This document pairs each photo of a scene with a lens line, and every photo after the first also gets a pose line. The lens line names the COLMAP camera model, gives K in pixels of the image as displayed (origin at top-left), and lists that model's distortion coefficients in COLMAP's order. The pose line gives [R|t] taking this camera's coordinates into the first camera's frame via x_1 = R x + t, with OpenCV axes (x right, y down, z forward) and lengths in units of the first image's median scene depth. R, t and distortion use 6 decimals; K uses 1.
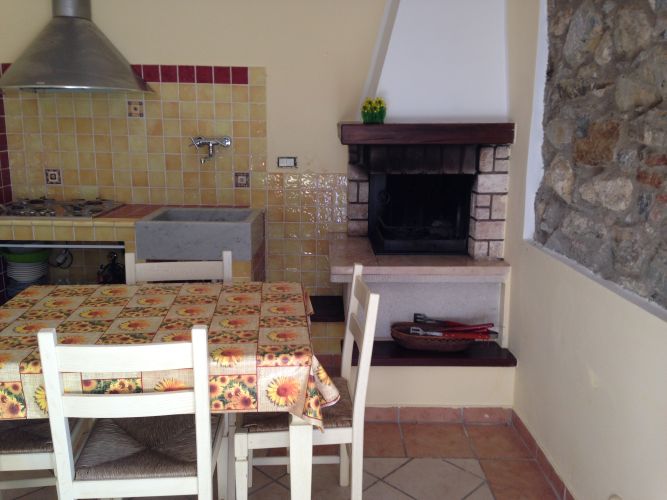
lens RADIAL K [[608.2, 0, 332.4], [0, 608.2, 247.6], [0, 0, 1]] dist [0.134624, -0.243069]
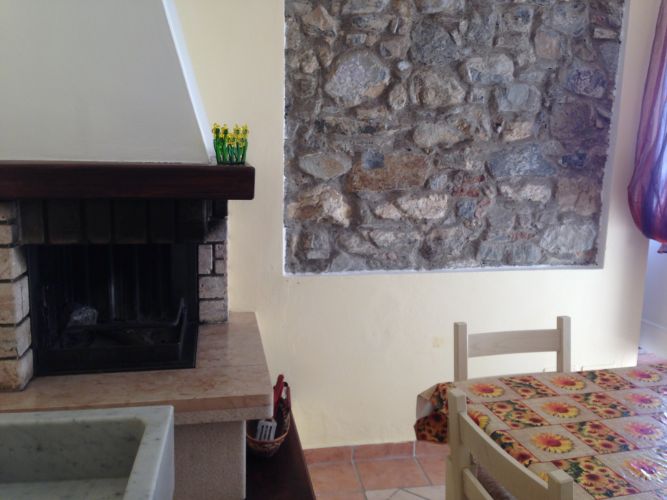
lens RADIAL K [[608.2, 0, 332.4], [0, 608.2, 247.6], [0, 0, 1]] dist [0.134624, -0.243069]
pose [[-0.116870, -0.162567, 0.979752, -0.919167], [0.265463, 0.945504, 0.188551, -0.286315], [-0.957011, 0.282124, -0.067346, 1.249200]]
